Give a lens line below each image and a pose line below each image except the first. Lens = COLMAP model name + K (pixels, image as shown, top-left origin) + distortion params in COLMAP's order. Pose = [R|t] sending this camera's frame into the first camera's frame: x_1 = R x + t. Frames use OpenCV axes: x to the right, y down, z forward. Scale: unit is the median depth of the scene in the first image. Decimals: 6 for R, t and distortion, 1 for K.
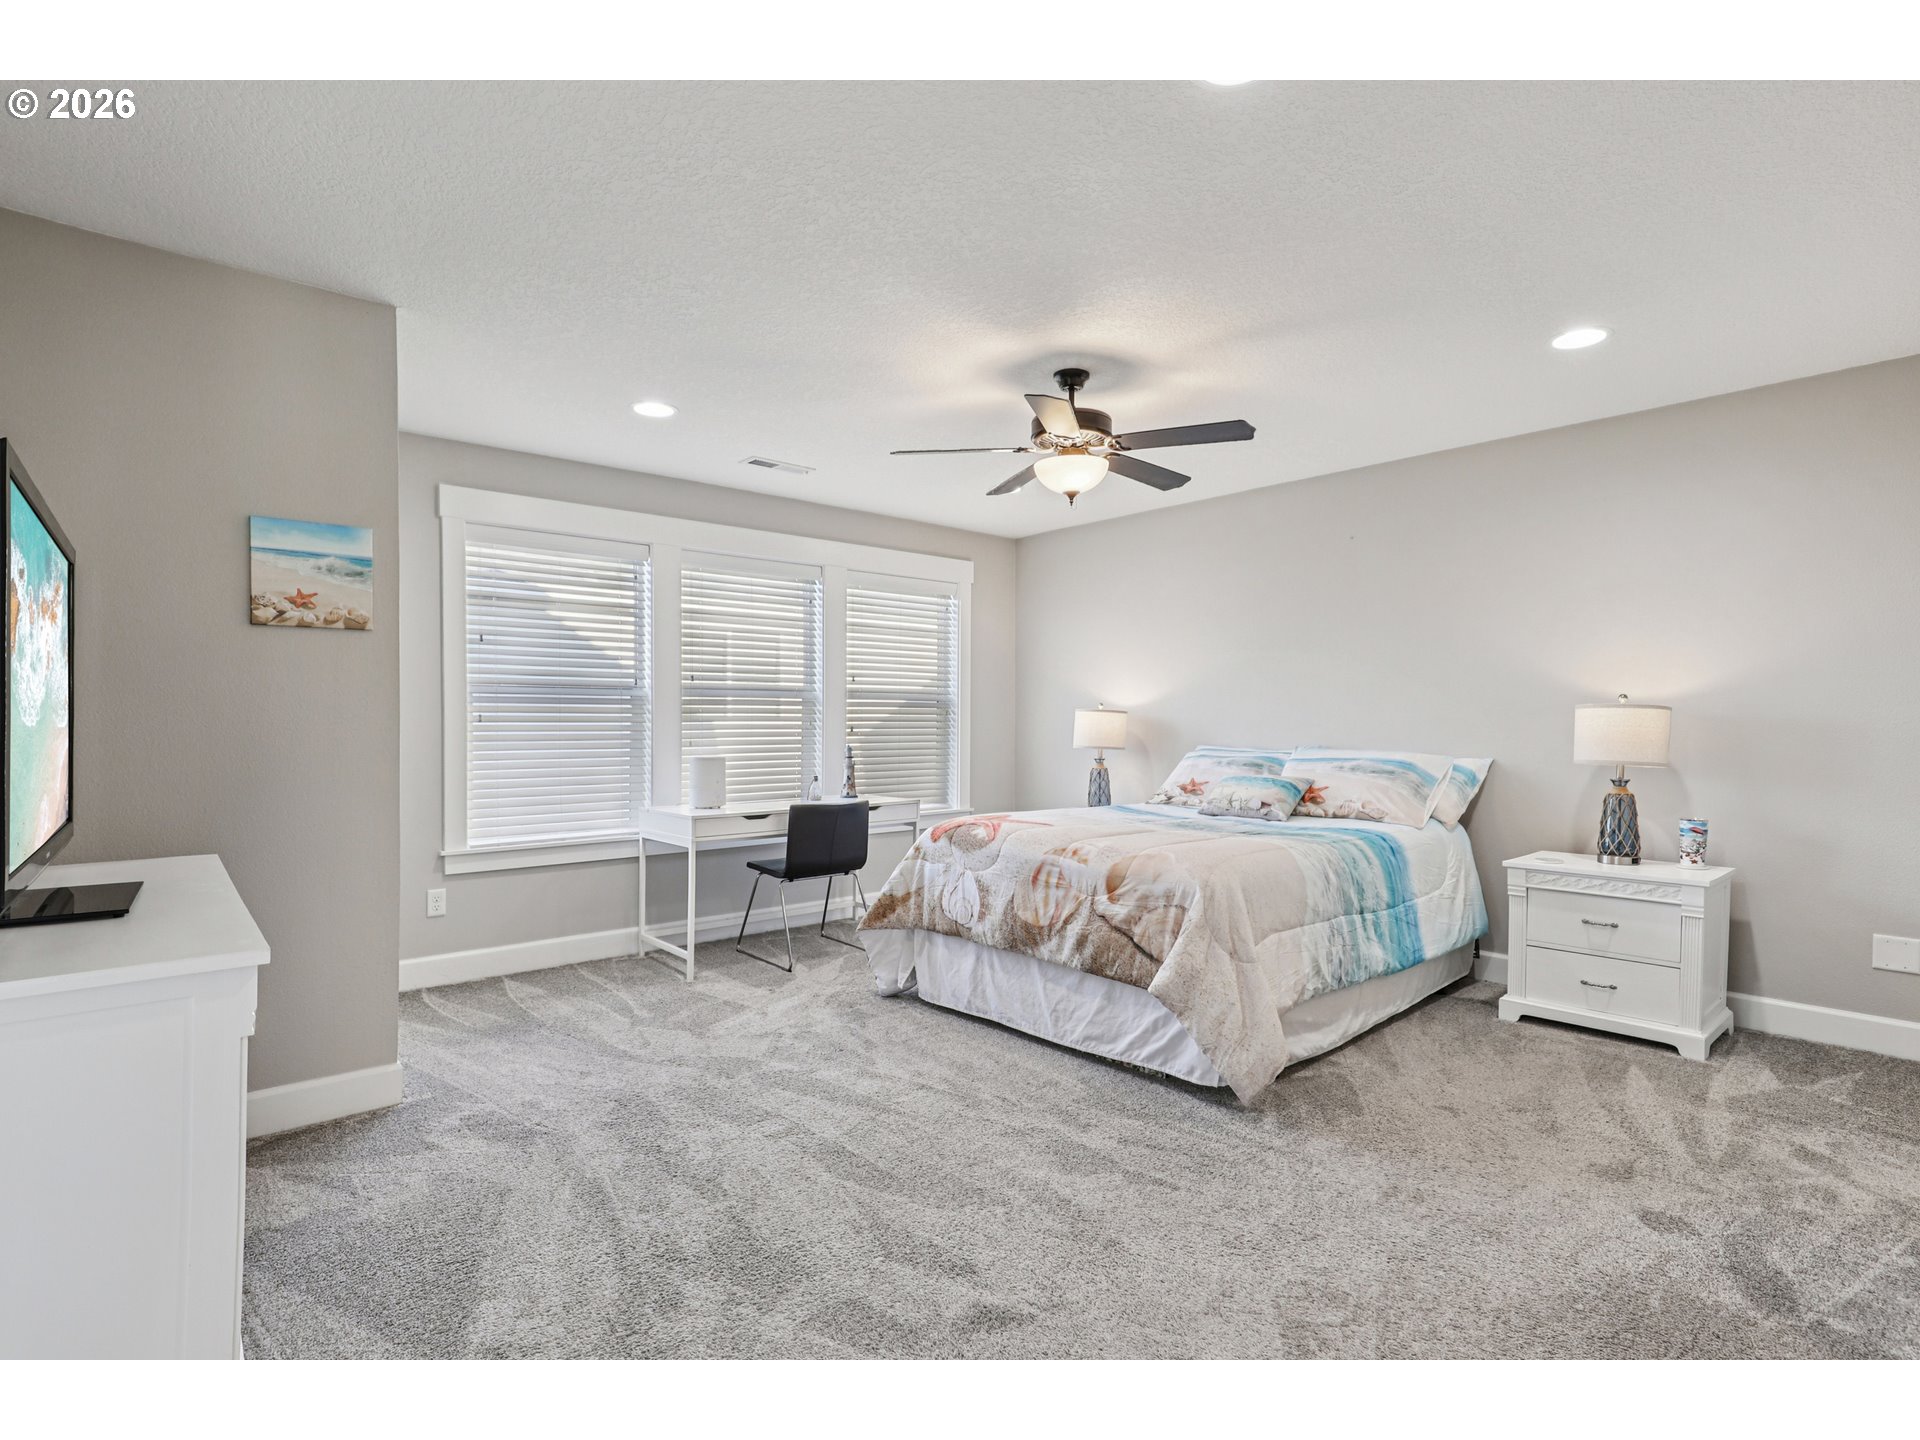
lens RADIAL K [[939.4, 0, 956.3], [0, 939.4, 733.1], [0, 0, 1]] dist [-0.012153, -0.001455]
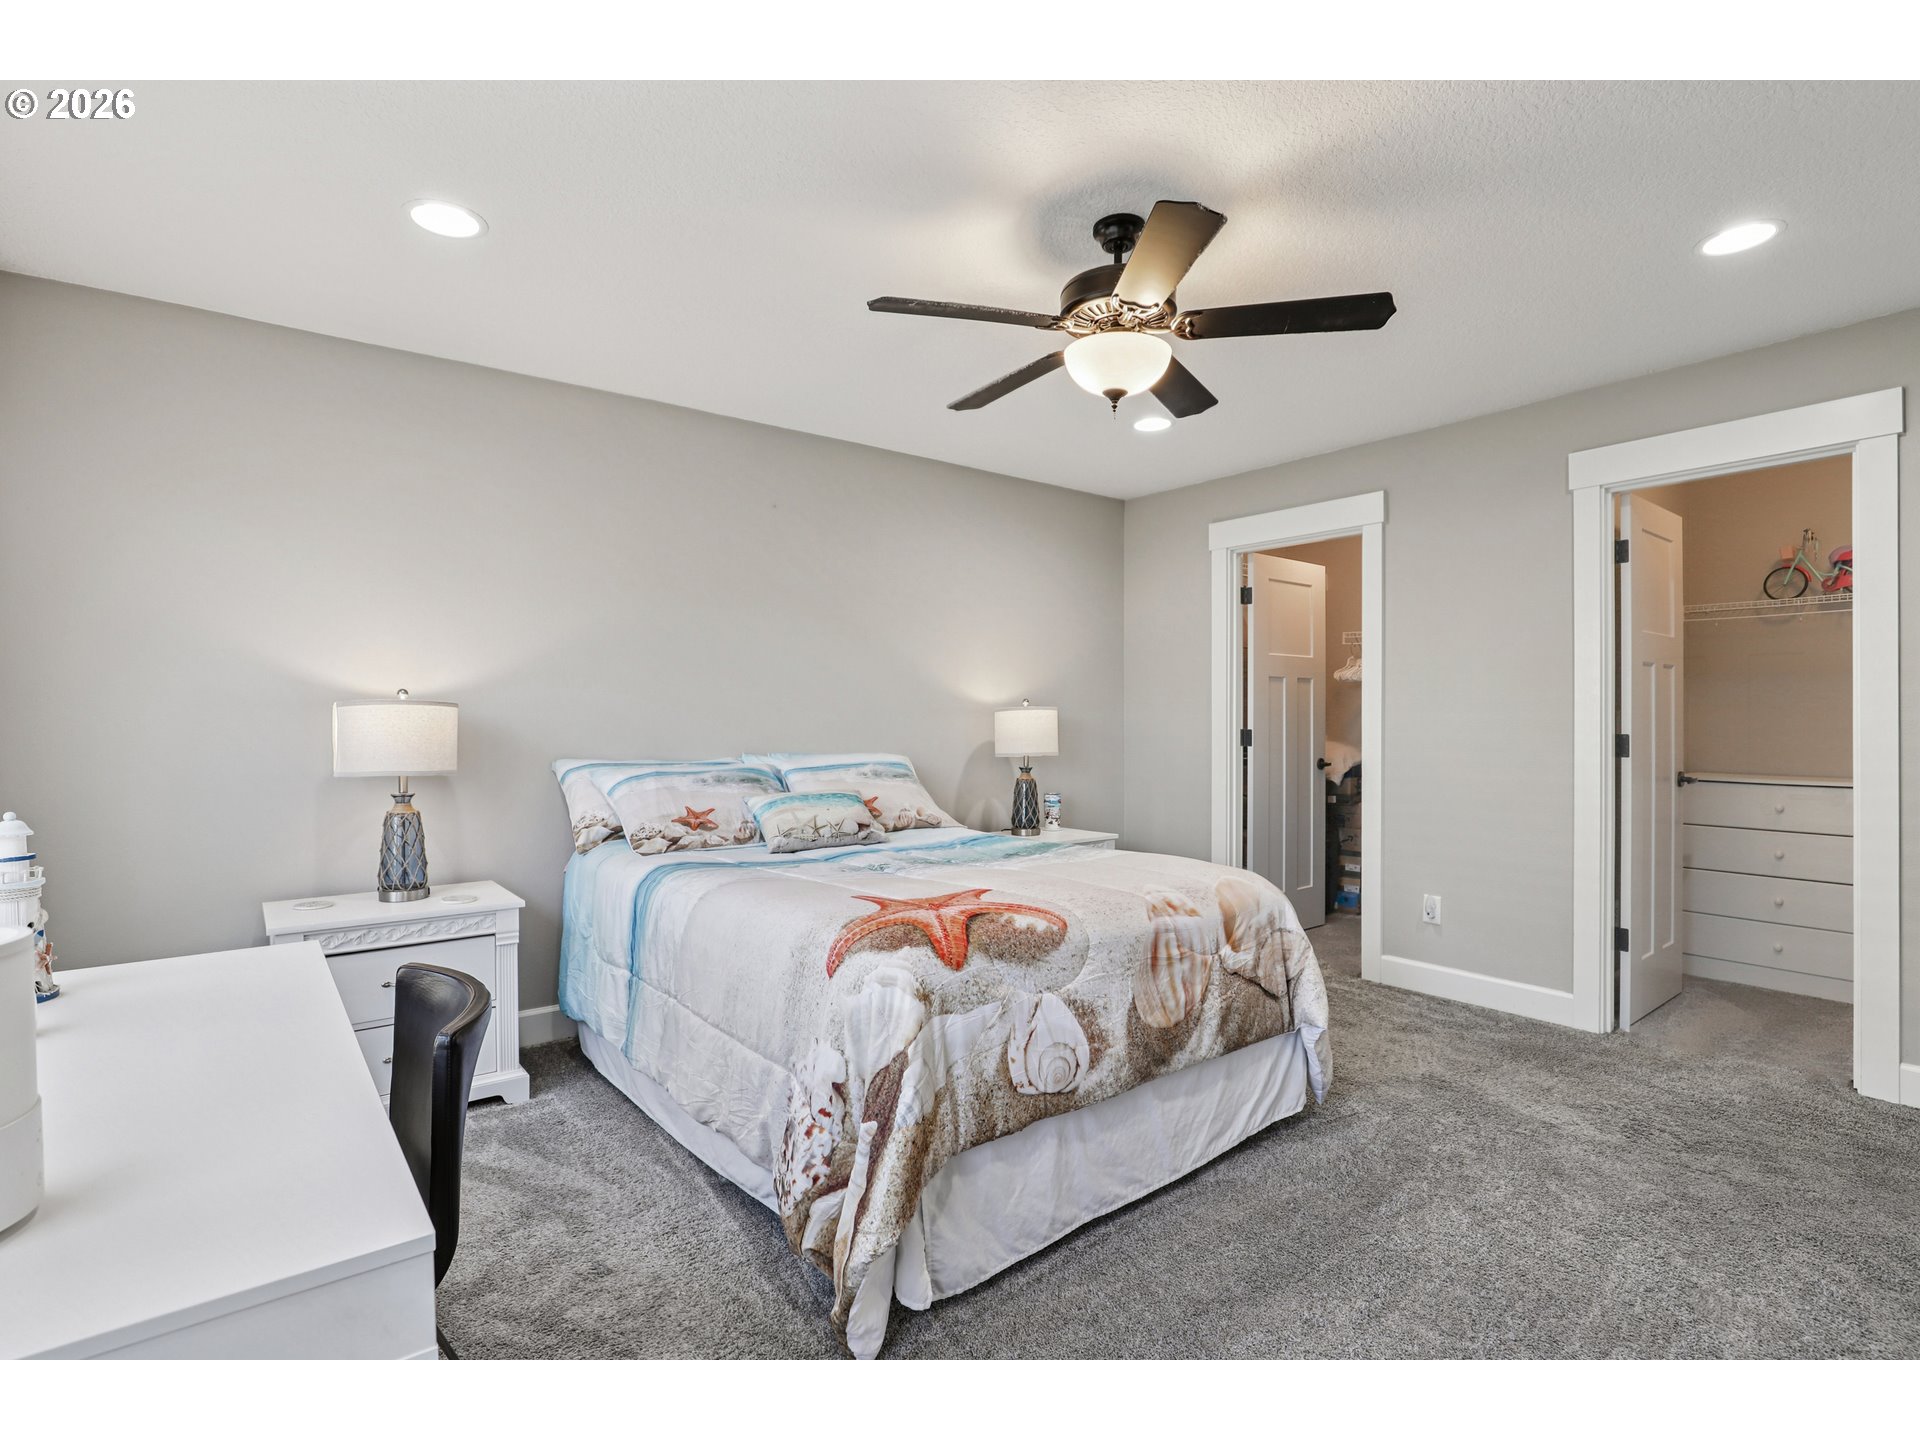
lens RADIAL K [[939.4, 0, 947.7], [0, 939.4, 714.3], [0, 0, 1]] dist [-0.012153, -0.001455]
pose [[0.044757, 0.003118, 0.998993, -0.548352], [0.011747, 0.999924, -0.003647, -0.018571], [-0.998929, 0.011898, 0.044717, 1.029099]]
